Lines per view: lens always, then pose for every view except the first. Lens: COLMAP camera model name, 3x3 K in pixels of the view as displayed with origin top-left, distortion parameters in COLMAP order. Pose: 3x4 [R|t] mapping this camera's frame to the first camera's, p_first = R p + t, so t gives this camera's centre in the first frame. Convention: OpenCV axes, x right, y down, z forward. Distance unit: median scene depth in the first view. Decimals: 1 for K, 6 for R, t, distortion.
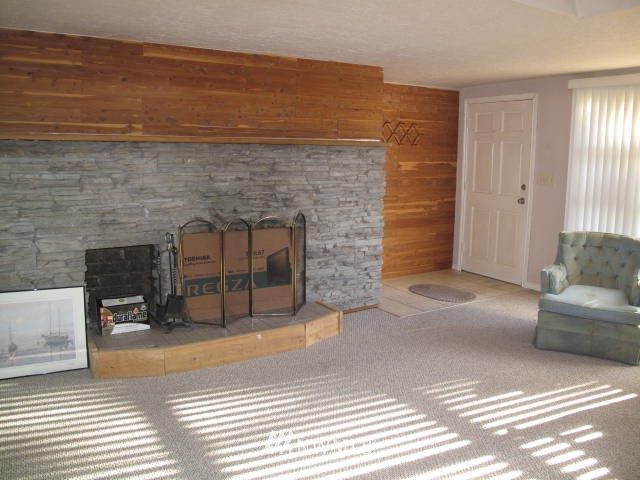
lens RADIAL K [[569.2, 0, 320.0], [0, 569.2, 240.0], [0, 0, 1]] dist [-0.004834, -0.007773]
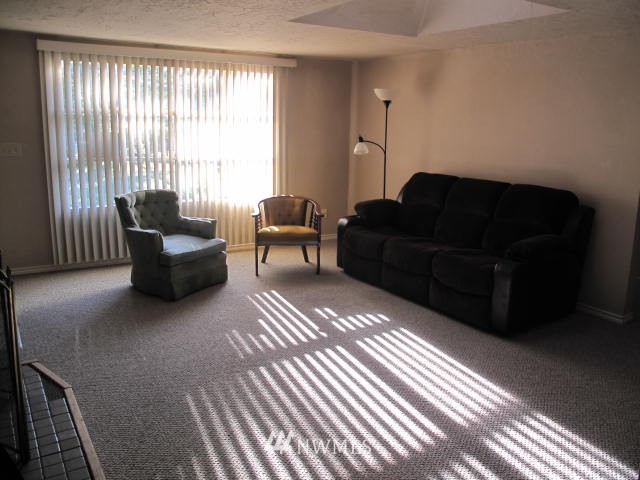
lens RADIAL K [[569.2, 0, 320.0], [0, 569.2, 240.0], [0, 0, 1]] dist [-0.004834, -0.007773]
pose [[-0.069323, -0.200620, 0.977213, -0.821621], [0.145745, 0.967023, 0.208867, -0.130333], [-0.986890, 0.156903, -0.037797, 0.924696]]
